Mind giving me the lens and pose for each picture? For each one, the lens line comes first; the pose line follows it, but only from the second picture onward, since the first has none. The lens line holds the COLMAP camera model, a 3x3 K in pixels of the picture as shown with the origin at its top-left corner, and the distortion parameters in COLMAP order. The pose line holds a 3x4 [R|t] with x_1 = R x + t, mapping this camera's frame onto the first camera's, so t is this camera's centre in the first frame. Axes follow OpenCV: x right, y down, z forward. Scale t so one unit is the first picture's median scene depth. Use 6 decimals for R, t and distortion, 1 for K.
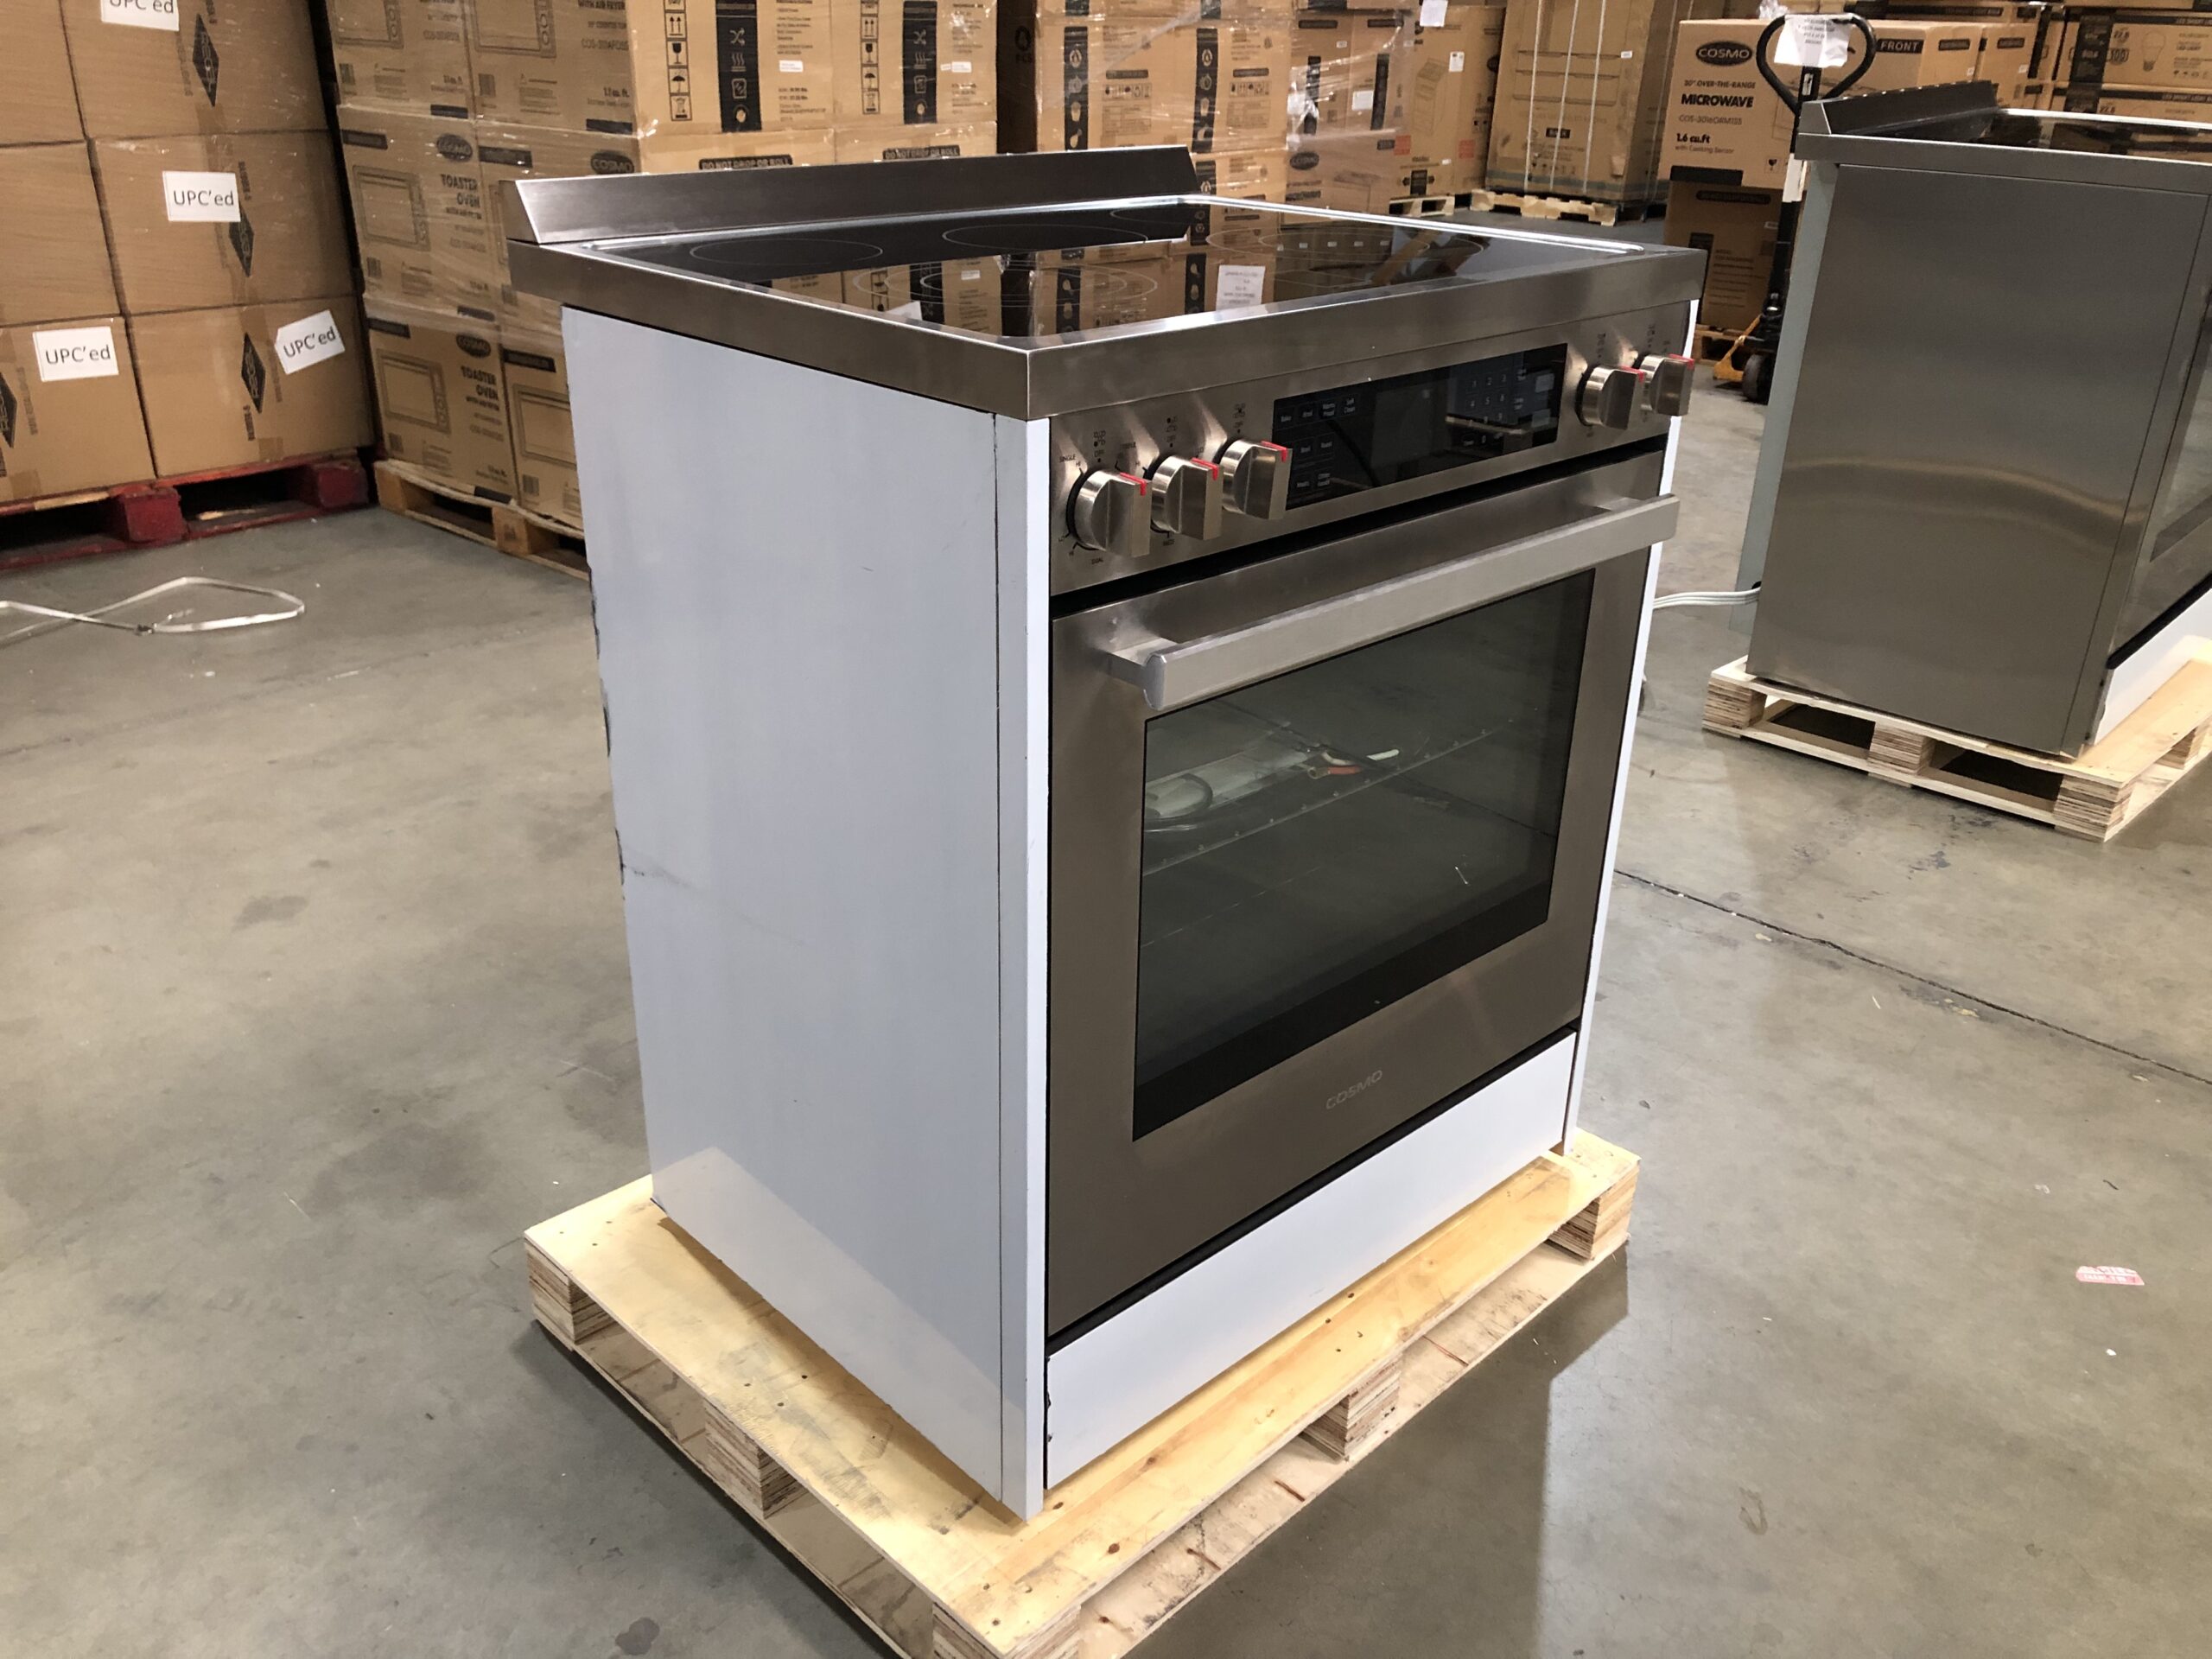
lens RADIAL K [[1811.8, 0, 1106.0], [0, 1811.8, 815.9], [0, 0, 1]] dist [0.024307, 0.002992]
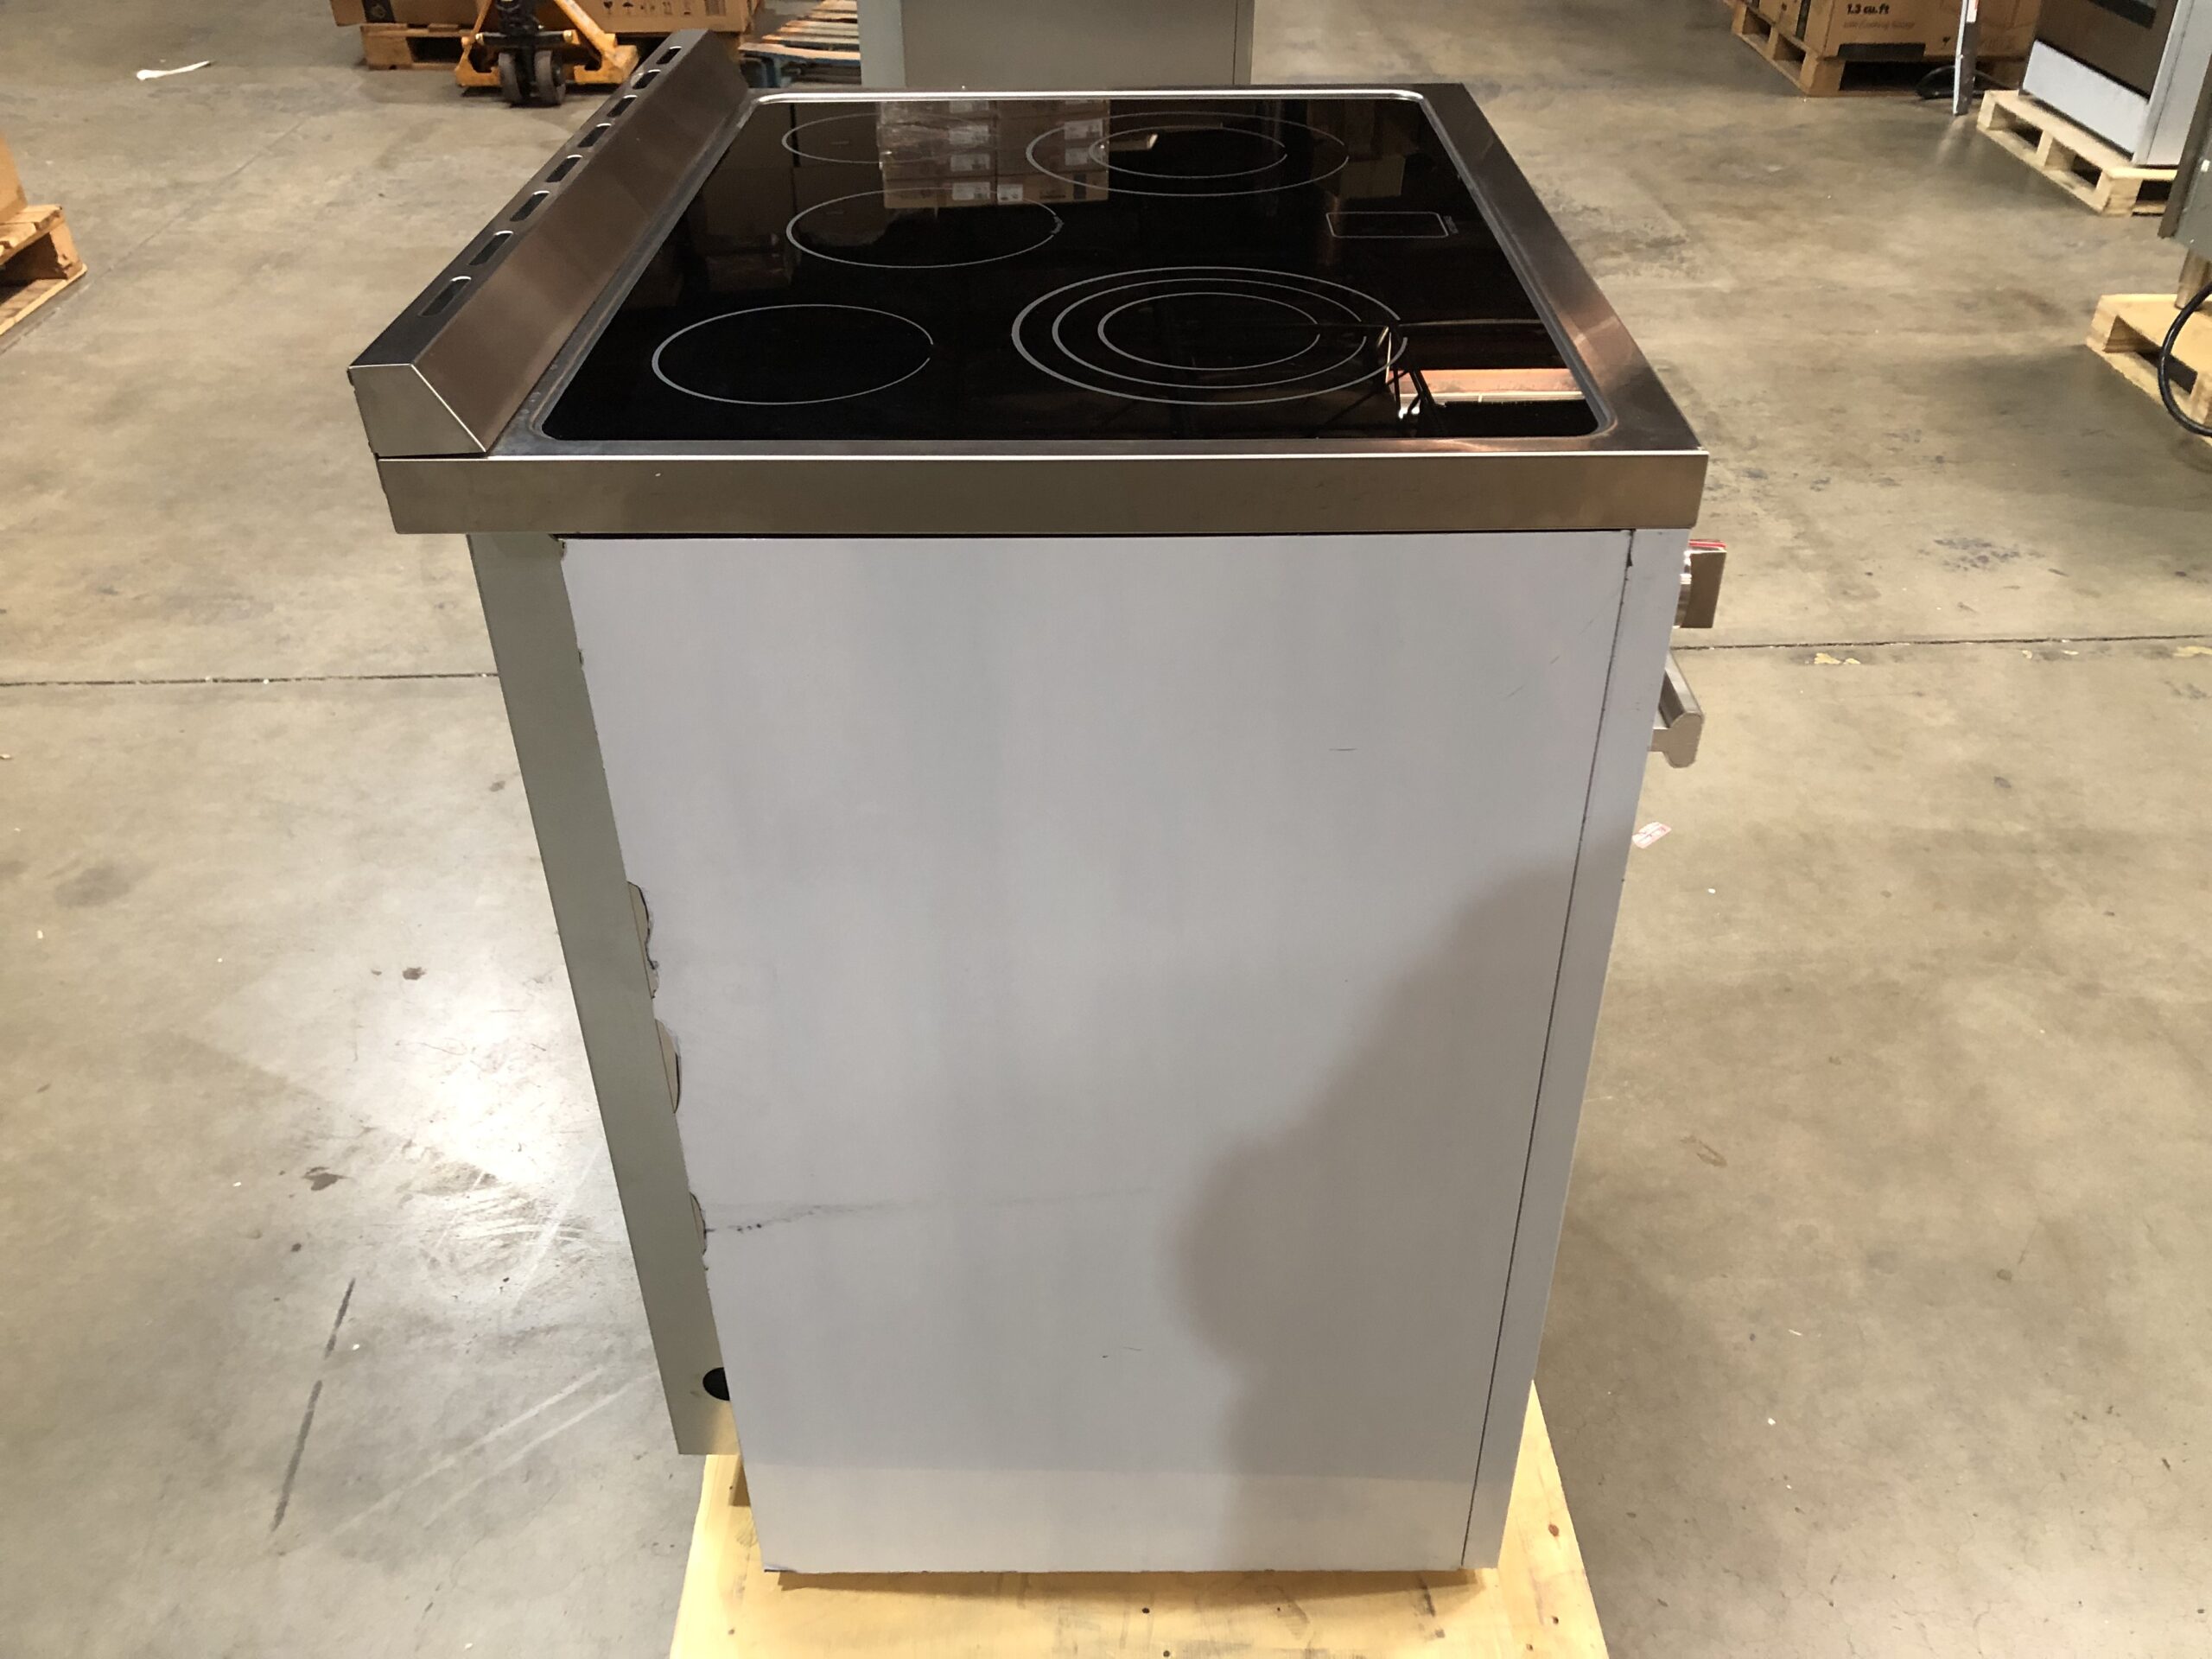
lens RADIAL K [[1811.8, 0, 1111.8], [0, 1811.8, 844.0], [0, 0, 1]] dist [0.024307, 0.002992]
pose [[0.688684, -0.438178, 0.577681, -0.523422], [0.319382, 0.898602, 0.300847, -0.286318], [-0.650930, -0.022688, 0.758799, 0.369849]]
